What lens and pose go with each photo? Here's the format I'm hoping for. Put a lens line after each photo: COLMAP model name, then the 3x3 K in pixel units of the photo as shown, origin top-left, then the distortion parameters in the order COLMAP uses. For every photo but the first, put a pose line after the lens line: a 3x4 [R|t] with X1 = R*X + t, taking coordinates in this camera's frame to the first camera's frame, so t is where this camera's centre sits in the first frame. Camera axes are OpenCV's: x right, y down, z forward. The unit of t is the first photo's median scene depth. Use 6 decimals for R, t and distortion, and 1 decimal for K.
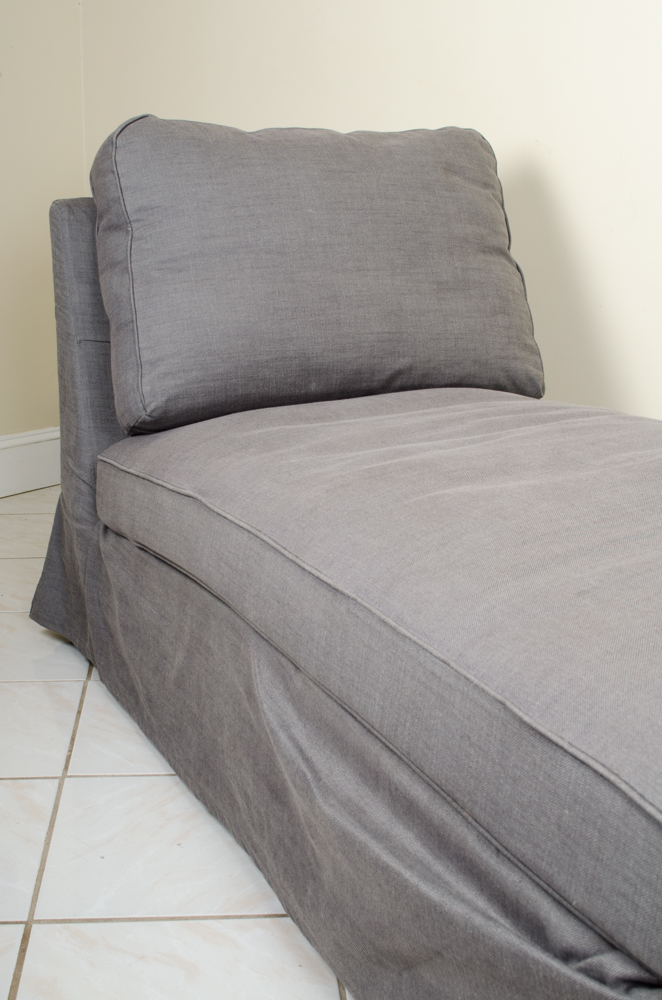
lens RADIAL K [[1243.1, 0, 327.2], [0, 1243.1, 480.6], [0, 0, 1]] dist [-0.044488, 0.016188]
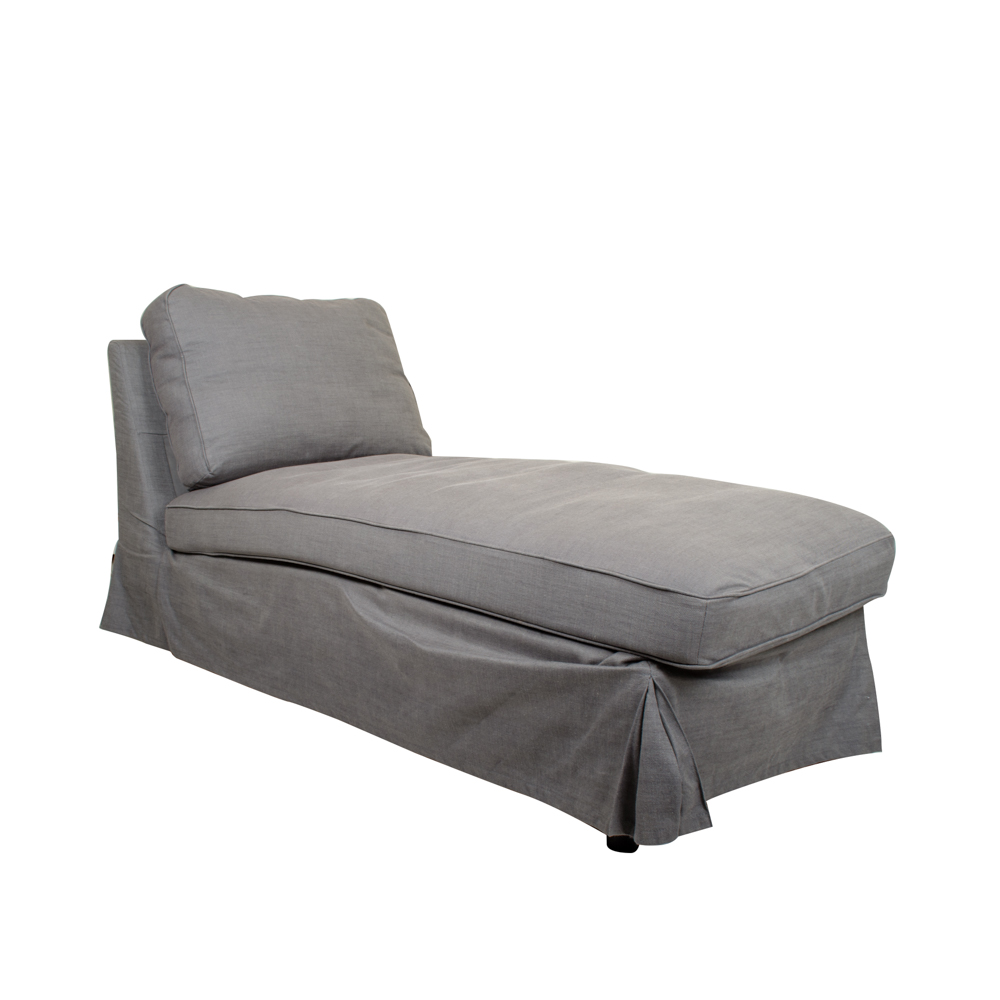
lens RADIAL K [[986.7, 0, 437.6], [0, 986.7, 564.7], [0, 0, 1]] dist [-0.069327, -0.001772]
pose [[0.946074, -0.060250, 0.318300, -0.272398], [0.071039, 0.997222, -0.022385, 0.107917], [-0.316067, 0.043789, 0.947726, -0.247633]]
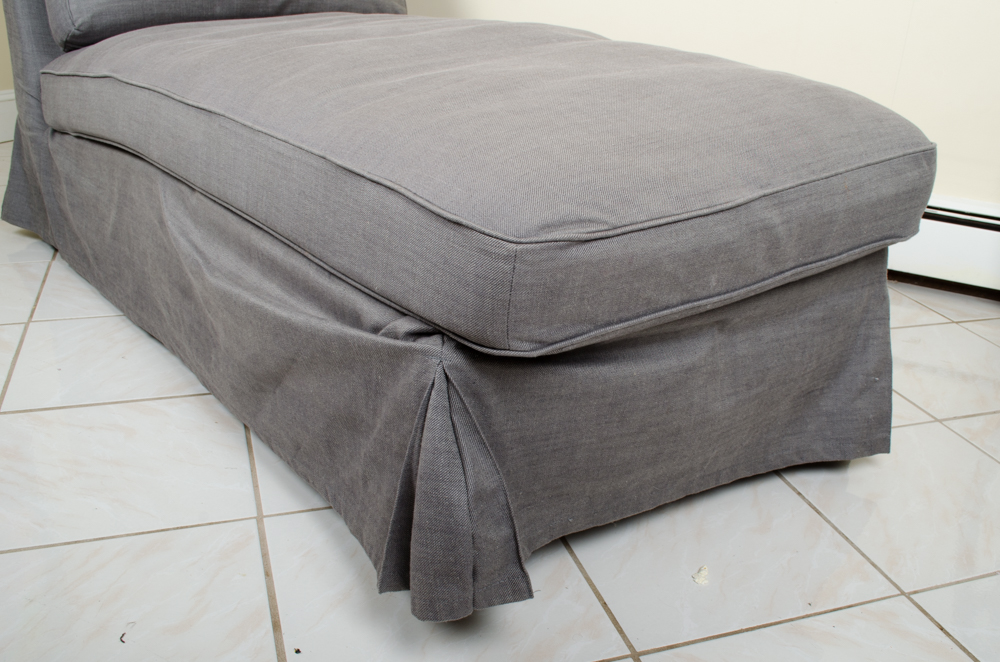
lens RADIAL K [[932.3, 0, 536.9], [0, 932.3, 342.4], [0, 0, 1]] dist [-0.074863, 0.019982]
pose [[0.967675, -0.066728, 0.243214, 0.054190], [0.023970, 0.984331, 0.174691, 0.103462], [-0.251060, -0.163214, 0.954112, -0.010574]]
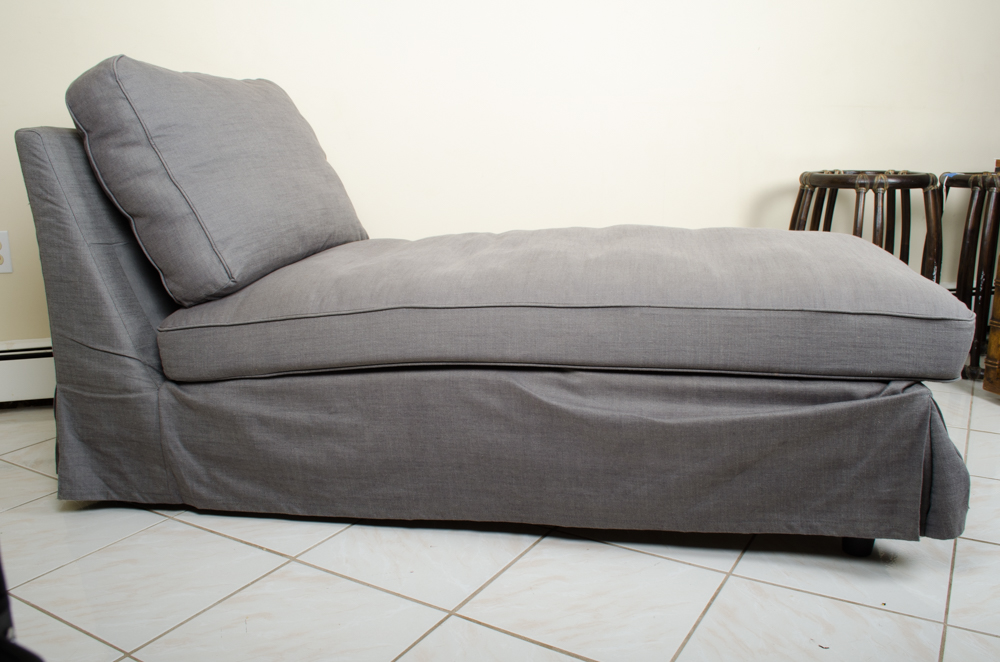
lens RADIAL K [[810.6, 0, 499.3], [0, 810.6, 342.6], [0, 0, 1]] dist [-0.073743, -0.001713]
pose [[0.590069, -0.207729, 0.780171, -0.641620], [0.222360, 0.970774, 0.090301, -0.004775], [-0.776128, 0.120195, 0.619014, 0.274012]]
